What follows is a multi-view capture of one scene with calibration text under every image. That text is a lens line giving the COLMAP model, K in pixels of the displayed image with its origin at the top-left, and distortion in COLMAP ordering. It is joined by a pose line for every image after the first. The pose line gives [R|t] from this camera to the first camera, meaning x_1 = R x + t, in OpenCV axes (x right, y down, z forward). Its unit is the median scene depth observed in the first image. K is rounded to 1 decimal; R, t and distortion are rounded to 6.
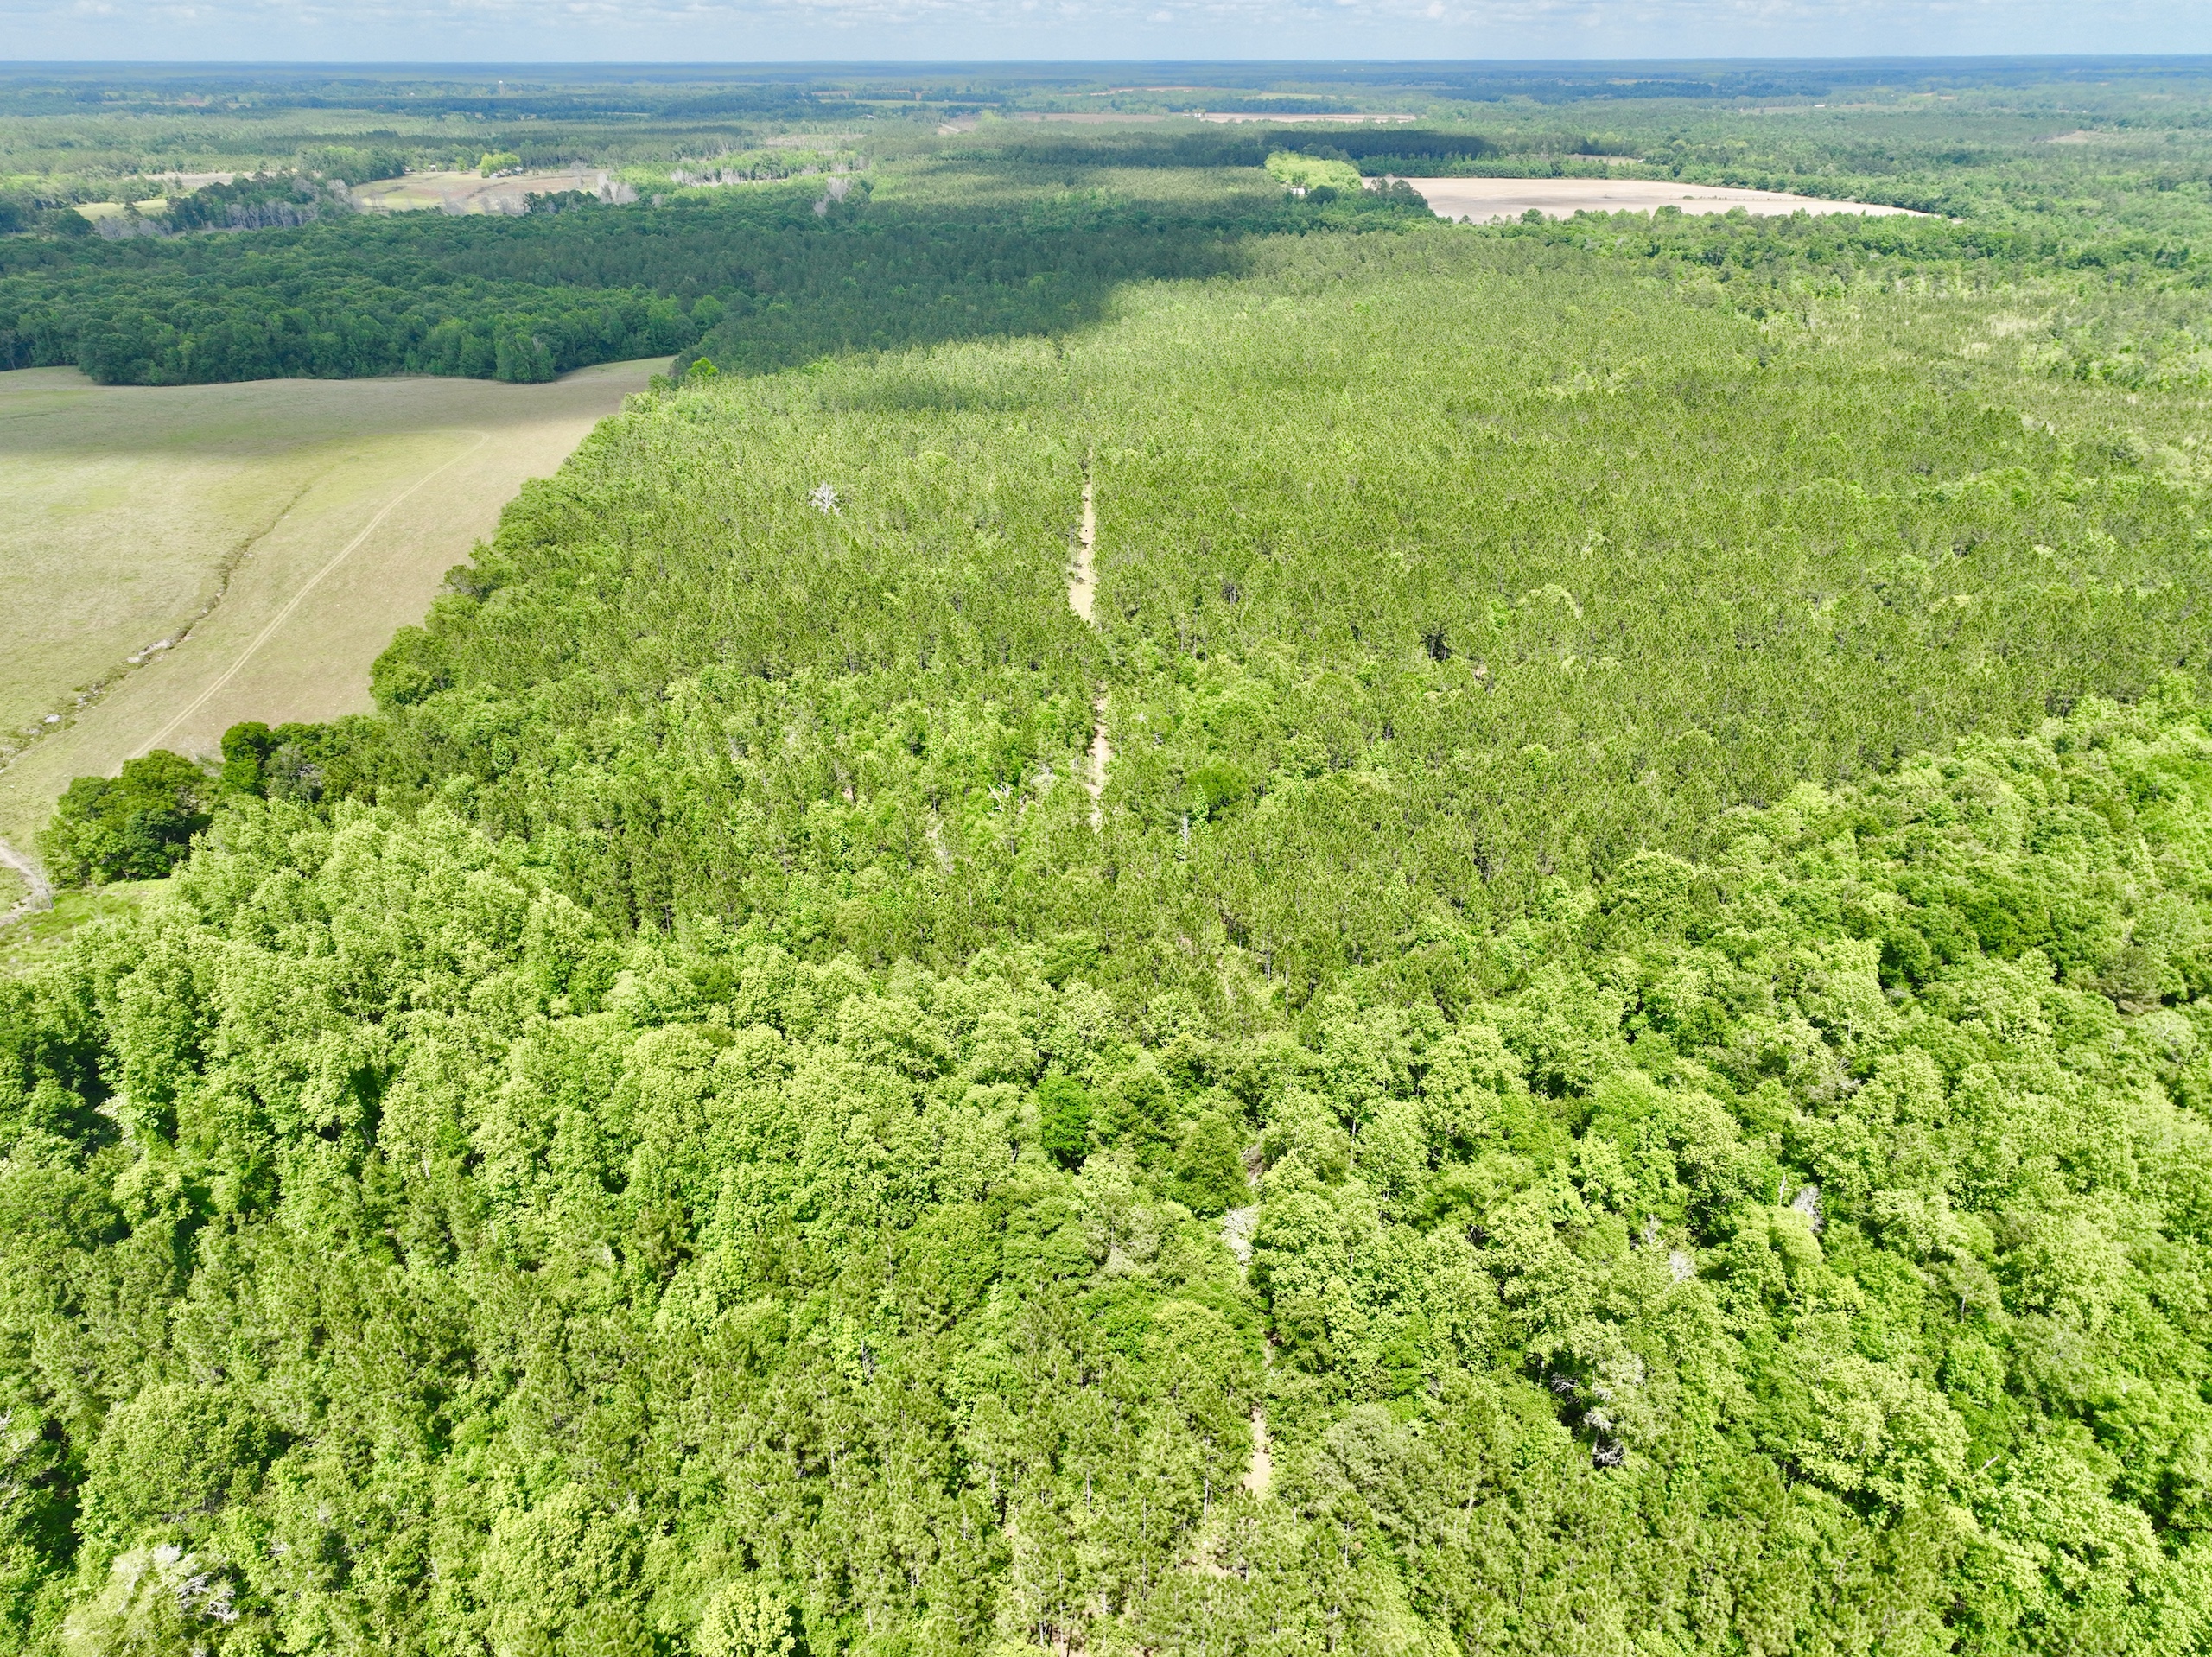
lens RADIAL K [[1558.2, 0, 1106.8], [0, 1558.2, 834.0], [0, 0, 1]] dist [0.000153, 0.016942]
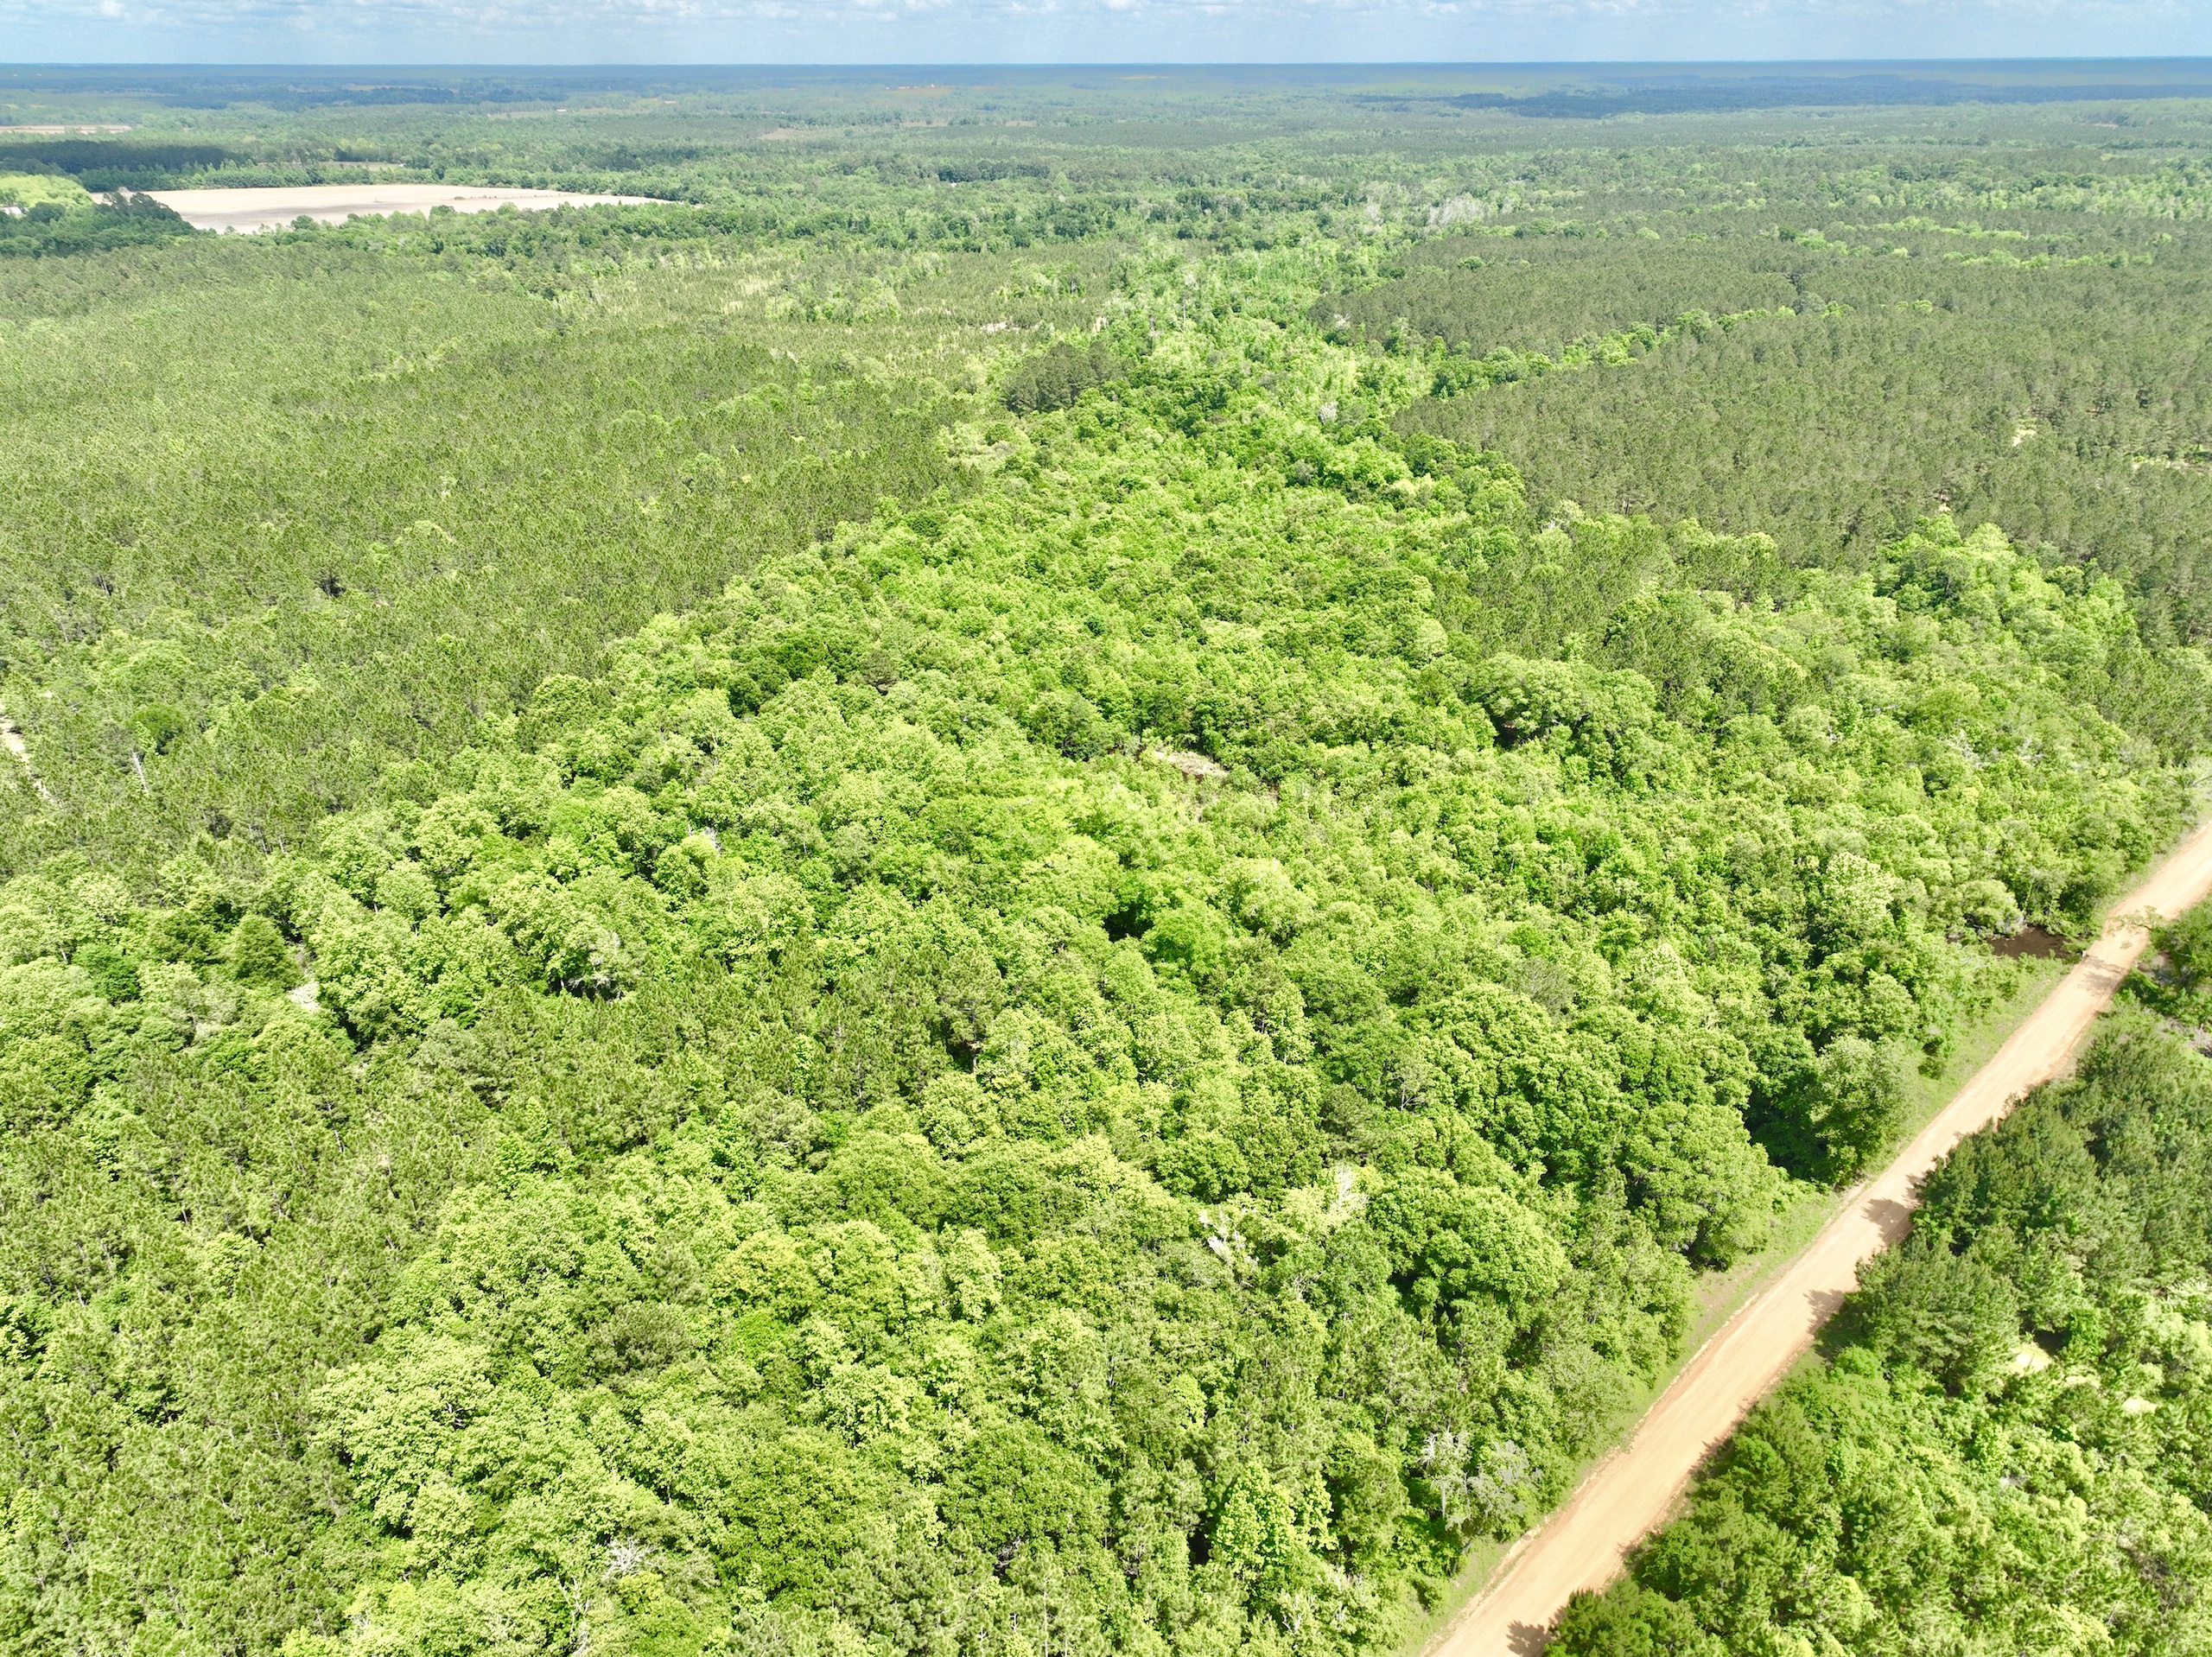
lens RADIAL K [[1558.2, 0, 1104.4], [0, 1558.2, 823.5], [0, 0, 1]] dist [0.000153, 0.016942]
pose [[0.767559, -0.283964, 0.574645, -0.030707], [0.289058, 0.953523, 0.085090, 0.060920], [-0.572100, 0.100794, 0.813967, -0.120221]]
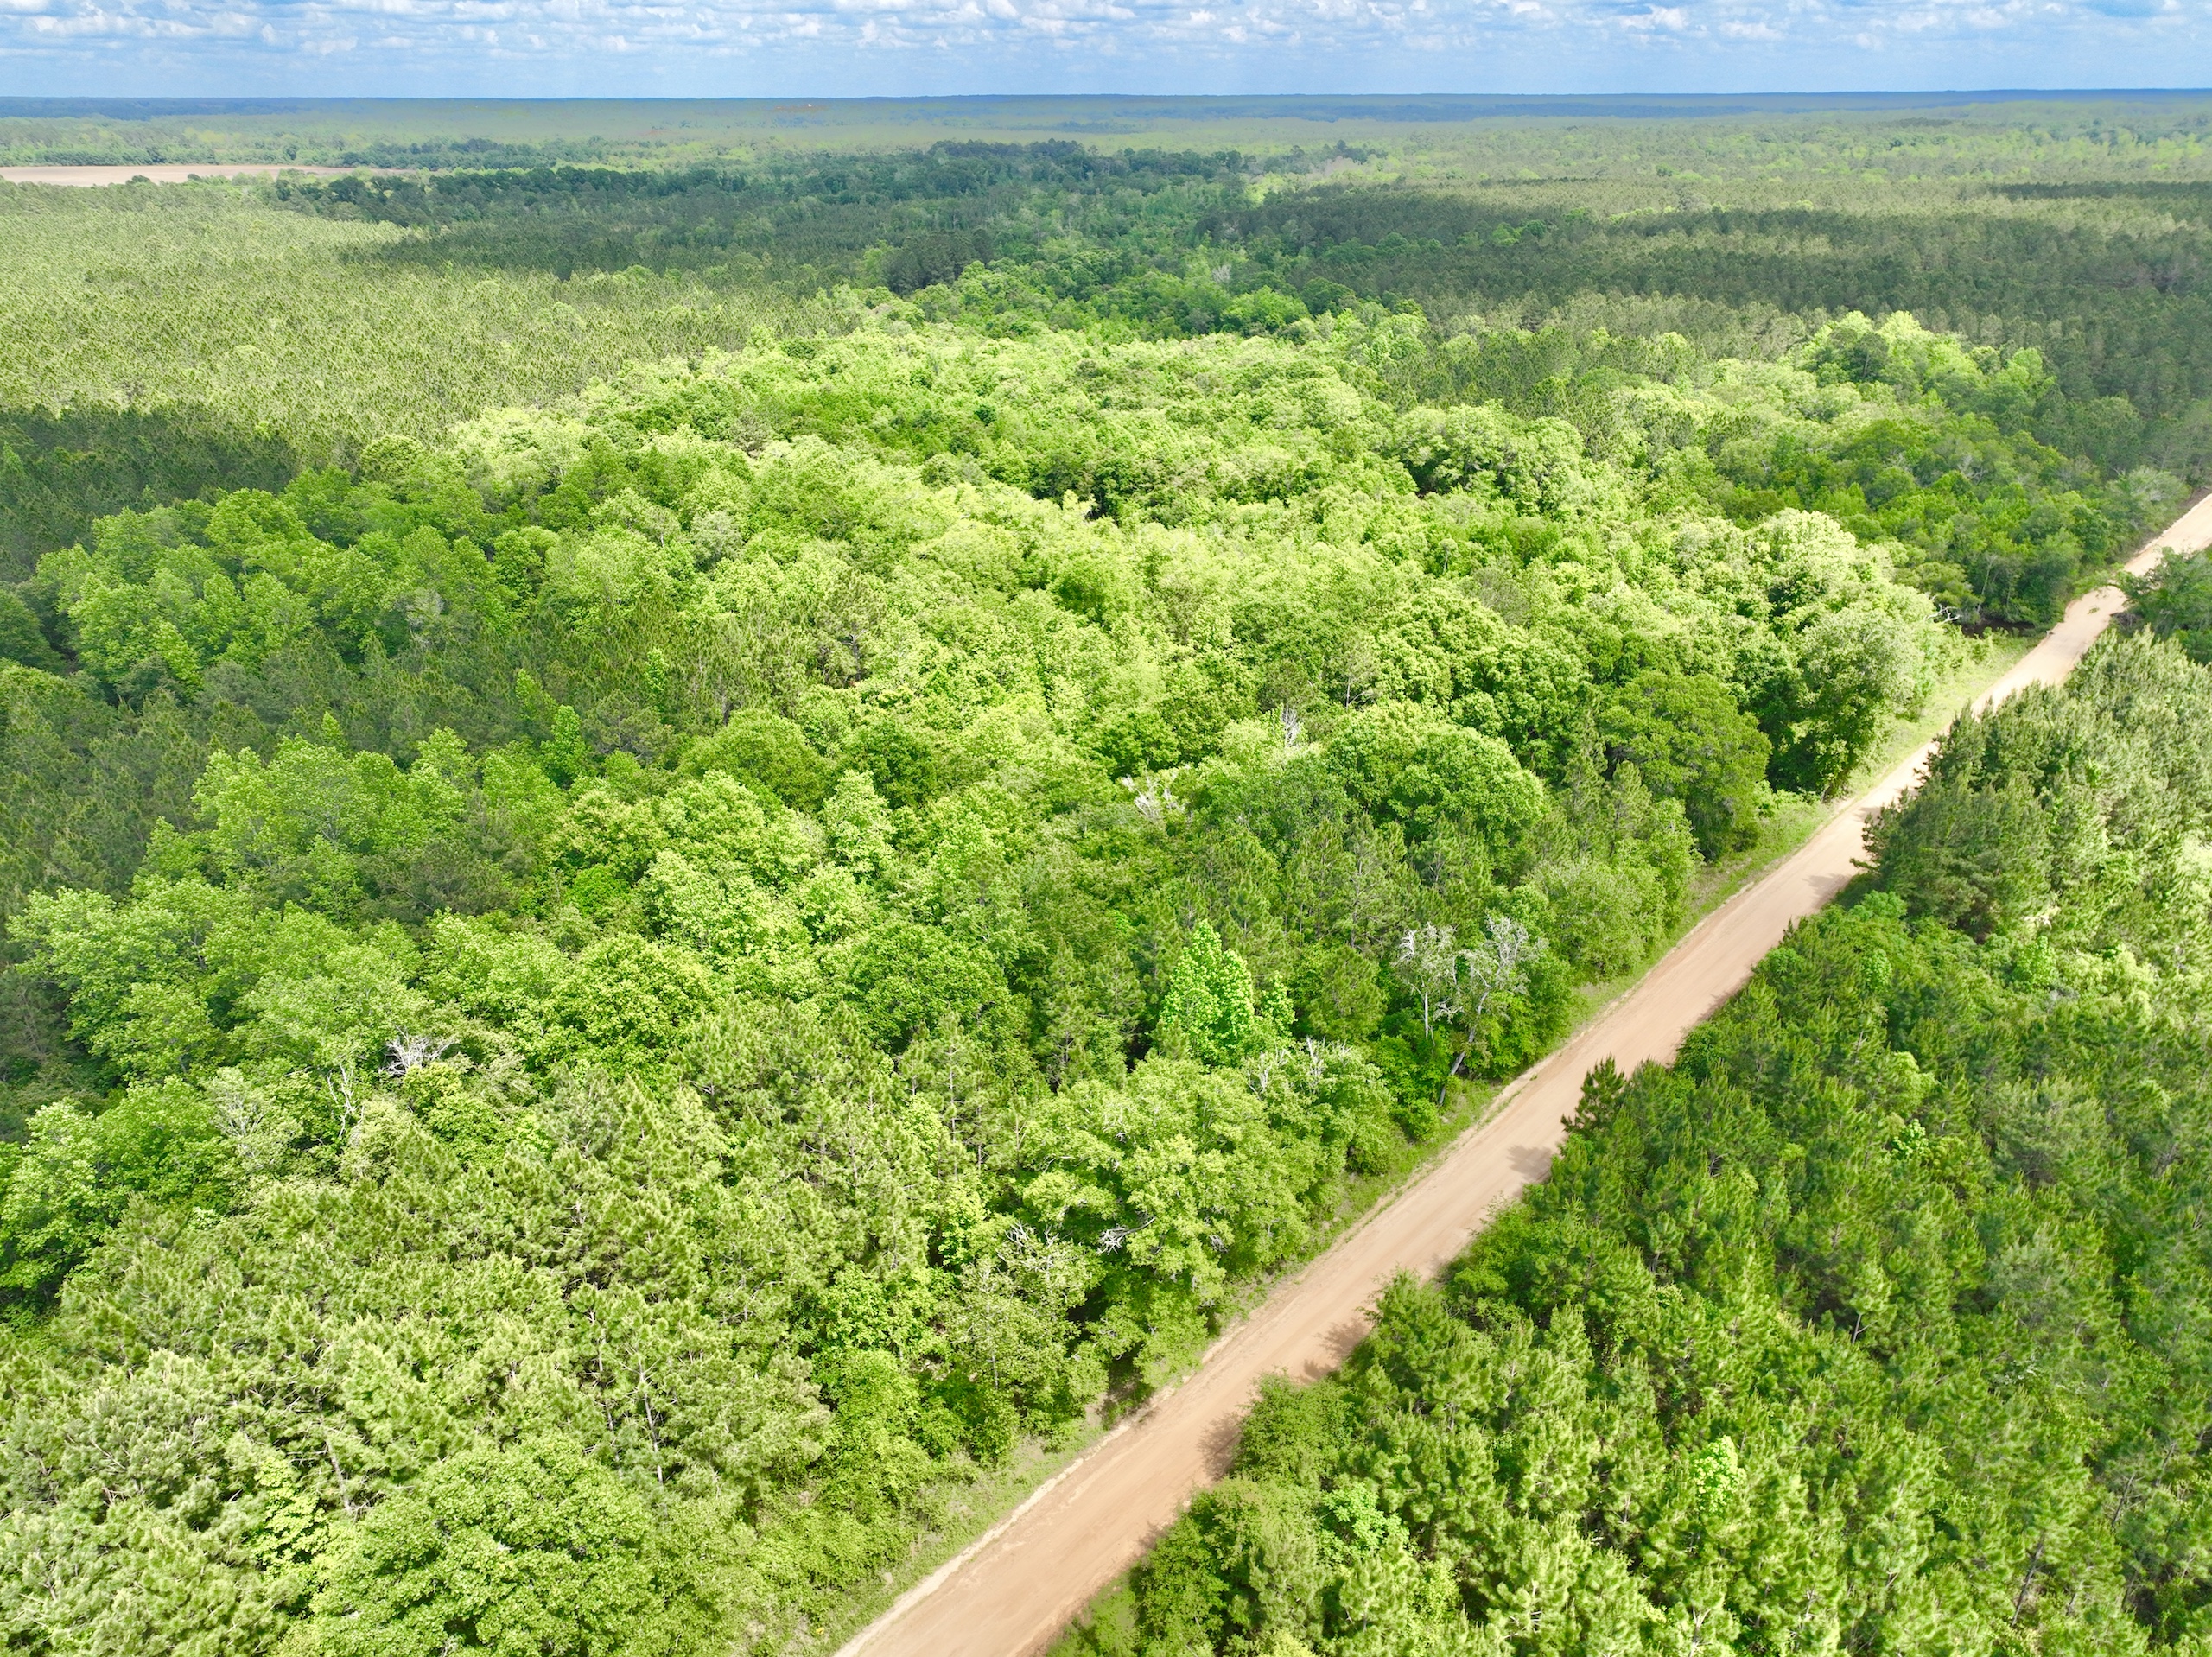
lens RADIAL K [[1558.2, 0, 1103.6], [0, 1558.2, 826.9], [0, 0, 1]] dist [0.000153, 0.016942]
pose [[0.720410, -0.302385, 0.624158, -0.030547], [0.316738, 0.944062, 0.091786, 0.141477], [-0.616998, 0.131571, 0.775888, -0.077688]]
